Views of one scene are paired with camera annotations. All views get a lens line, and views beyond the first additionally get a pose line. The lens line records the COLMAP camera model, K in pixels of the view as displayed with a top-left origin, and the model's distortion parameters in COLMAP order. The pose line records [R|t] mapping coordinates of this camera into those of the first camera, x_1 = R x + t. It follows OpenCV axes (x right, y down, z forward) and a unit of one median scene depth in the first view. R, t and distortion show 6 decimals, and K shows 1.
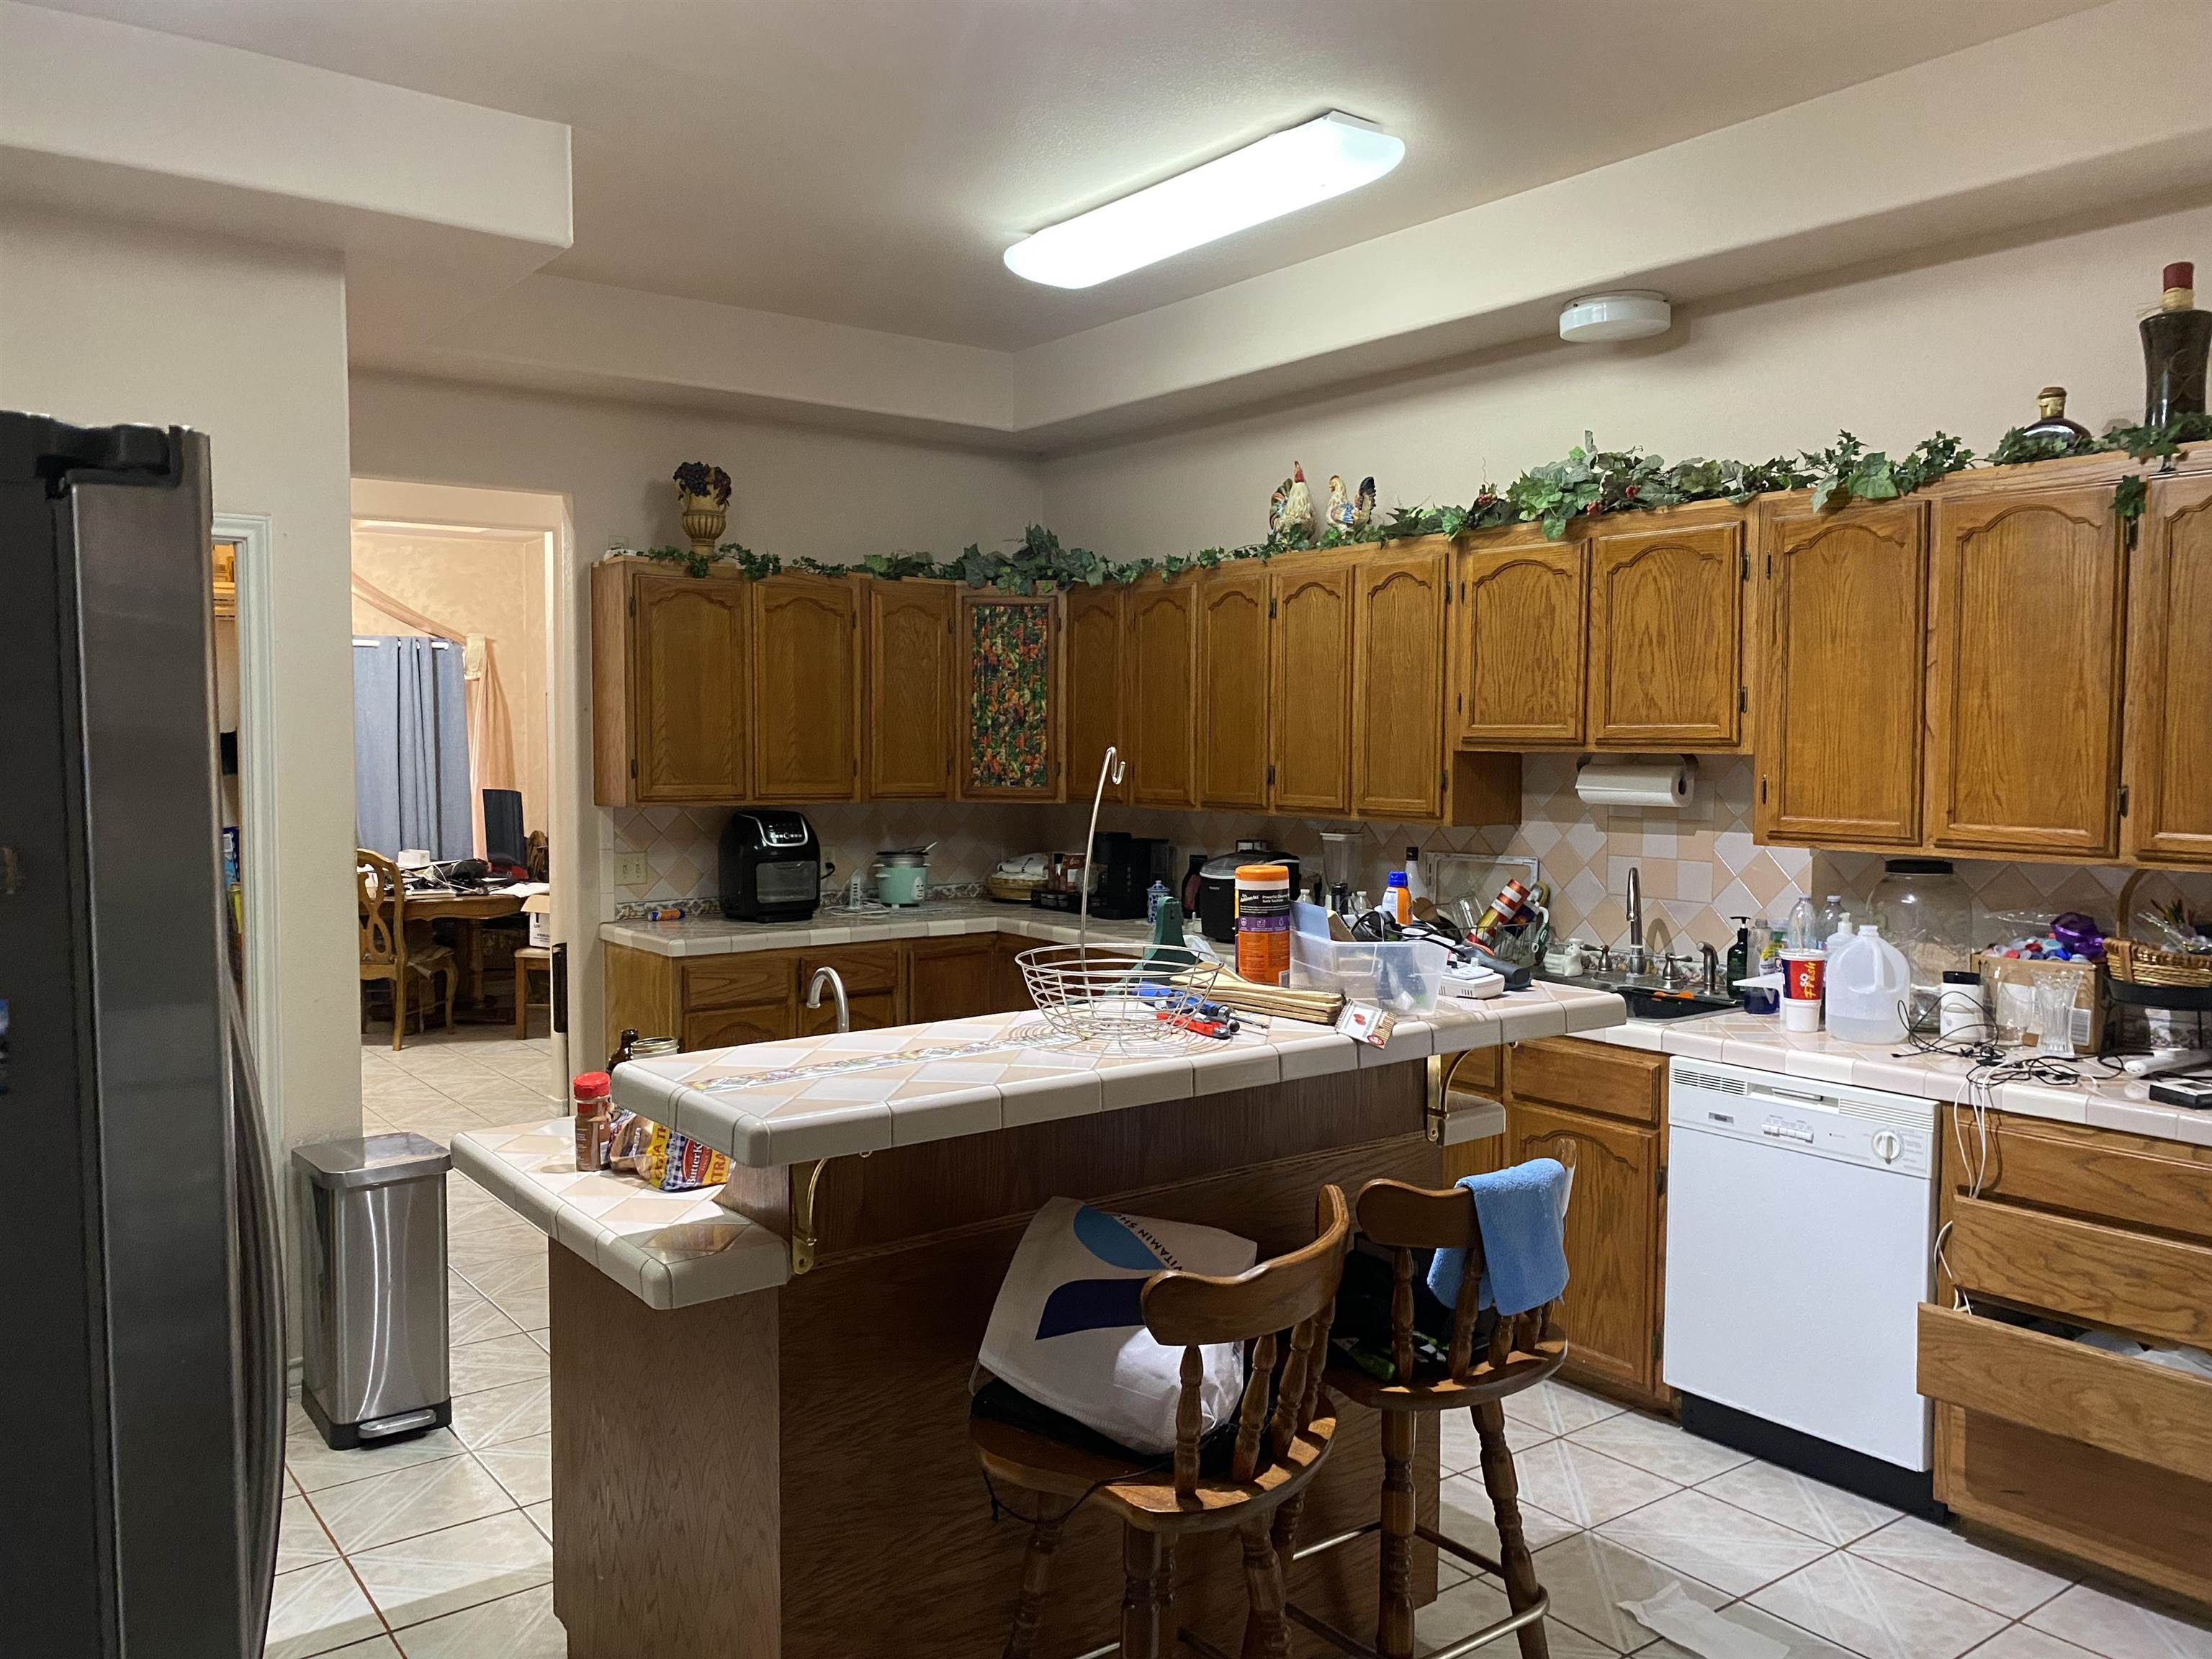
lens RADIAL K [[1704.4, 0, 1106.6], [0, 1704.4, 828.2], [0, 0, 1]] dist [0.051073, -0.011424]
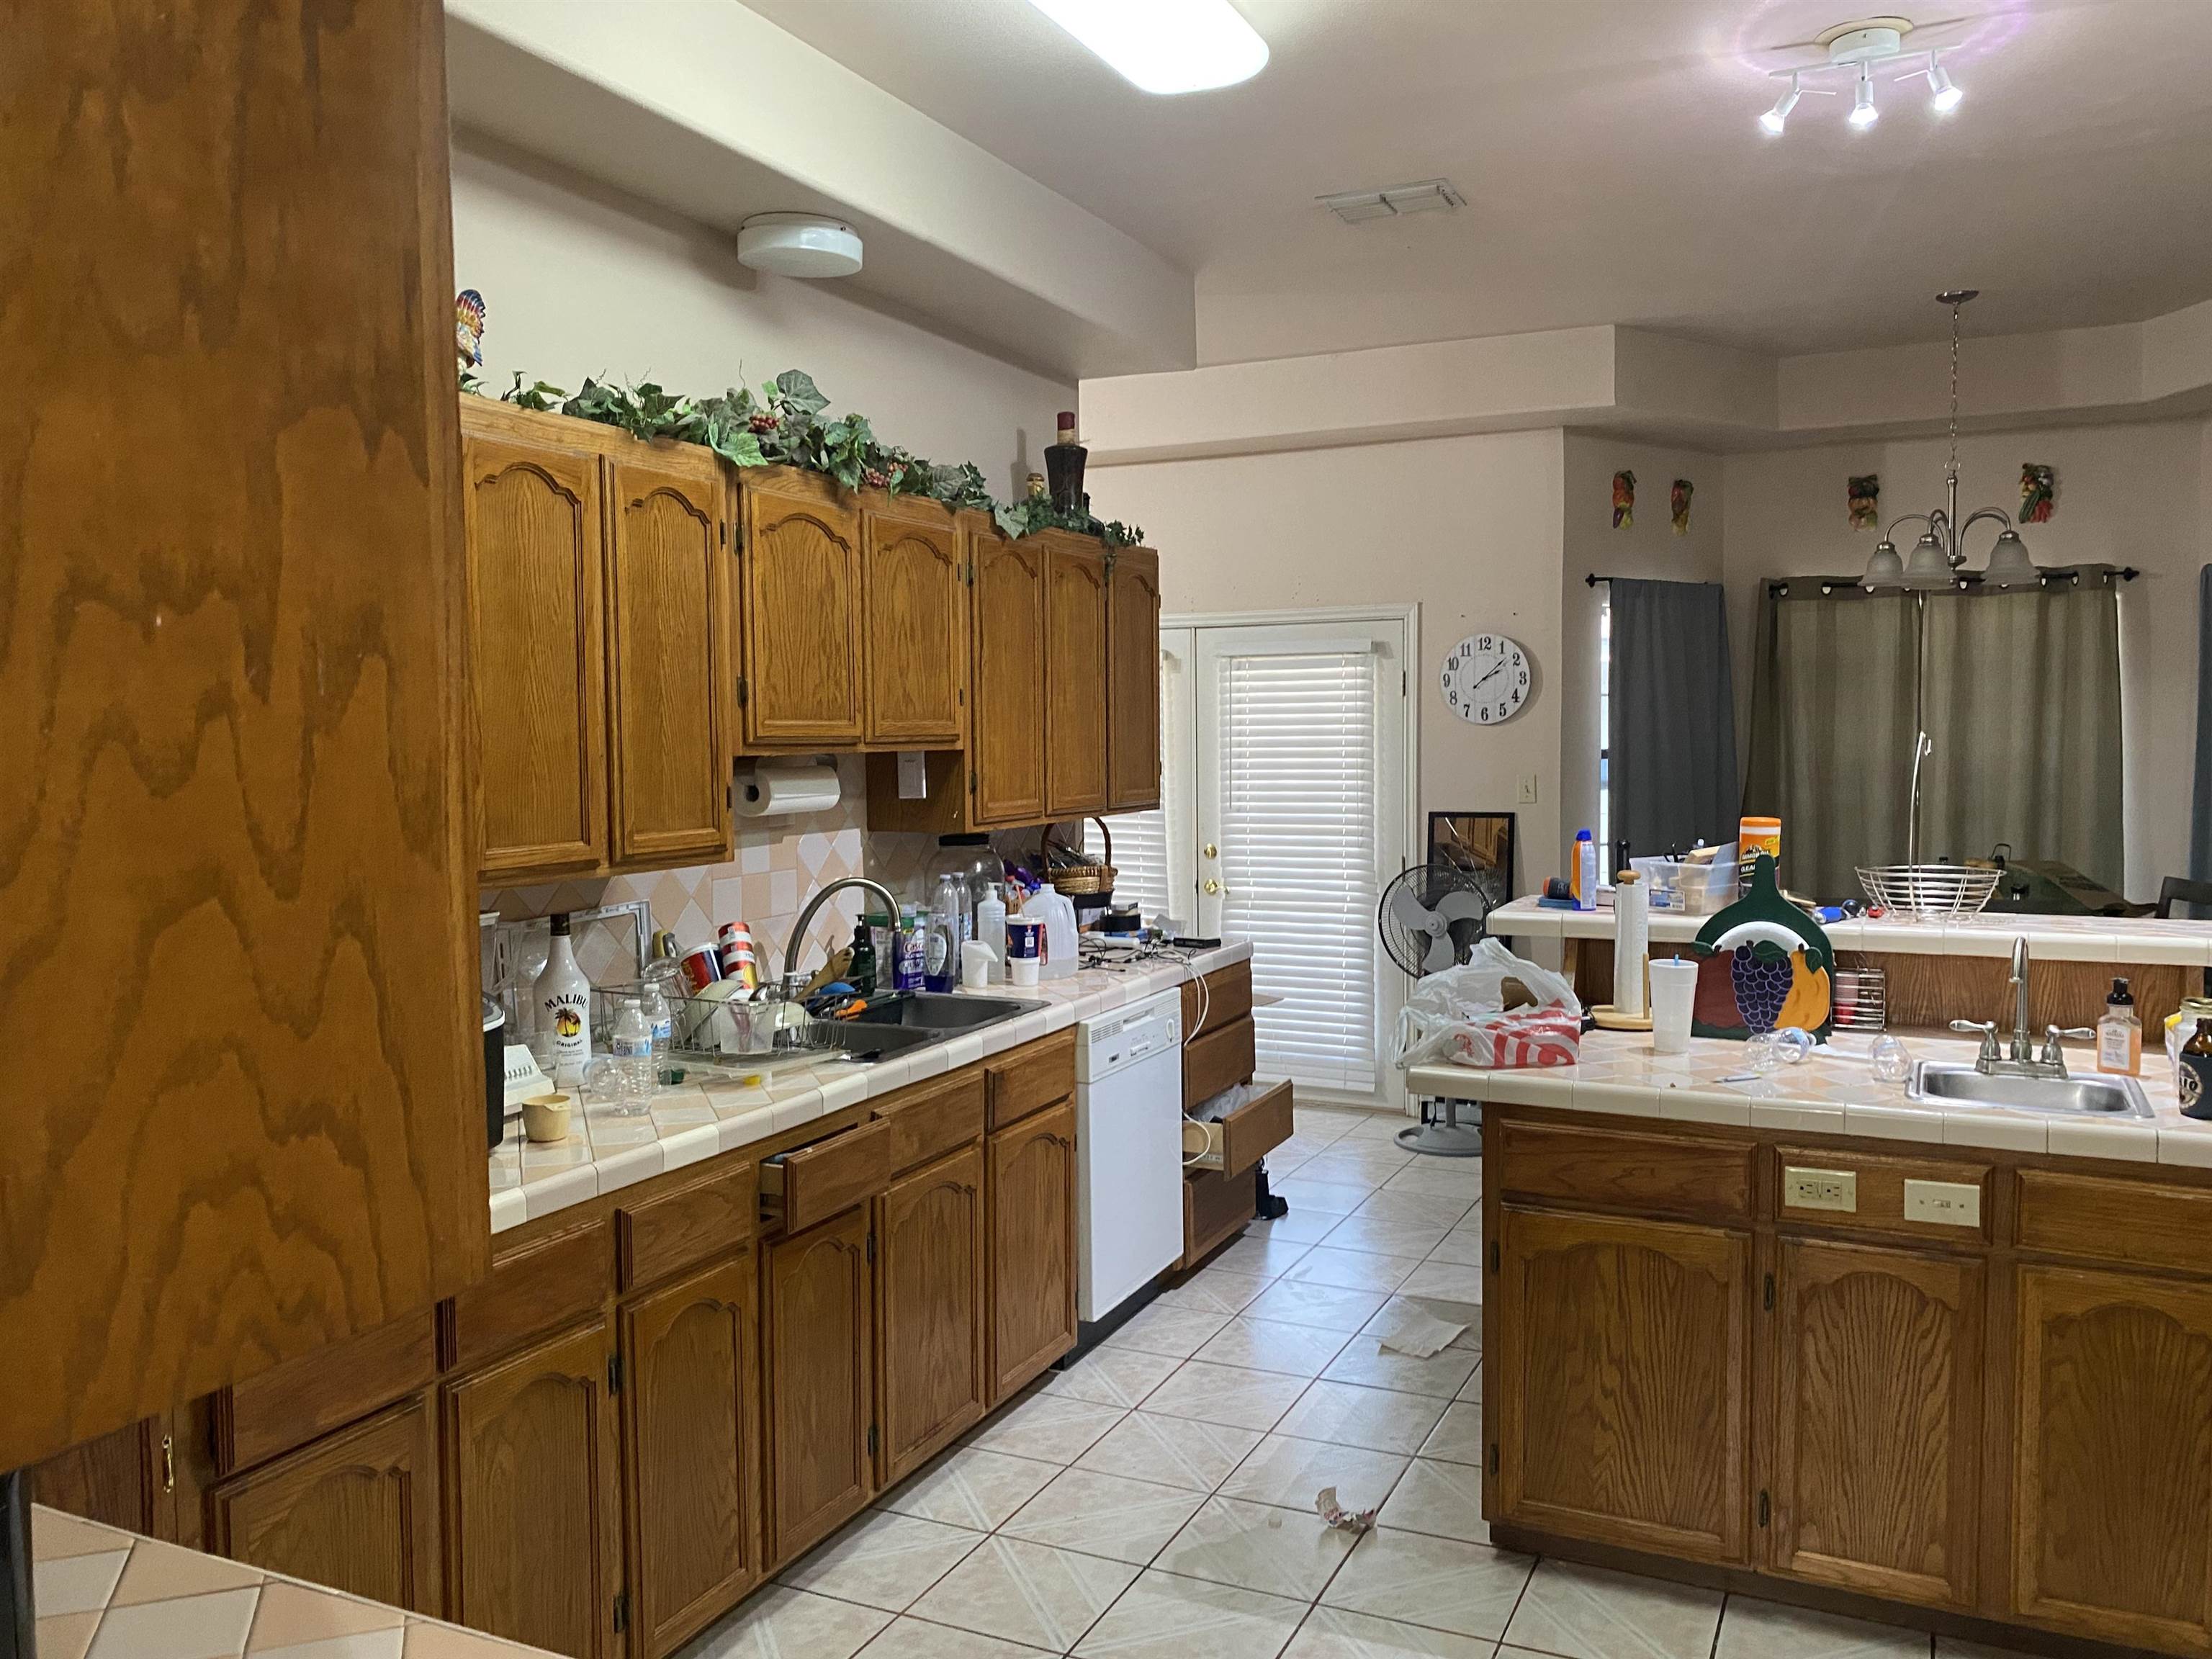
lens RADIAL K [[1704.4, 0, 1110.8], [0, 1704.4, 843.0], [0, 0, 1]] dist [0.051073, -0.011424]
pose [[-0.462089, -0.062627, 0.884620, -0.543628], [0.051582, 0.993917, 0.097309, -0.075527], [-0.885332, 0.090596, -0.456047, 1.266419]]
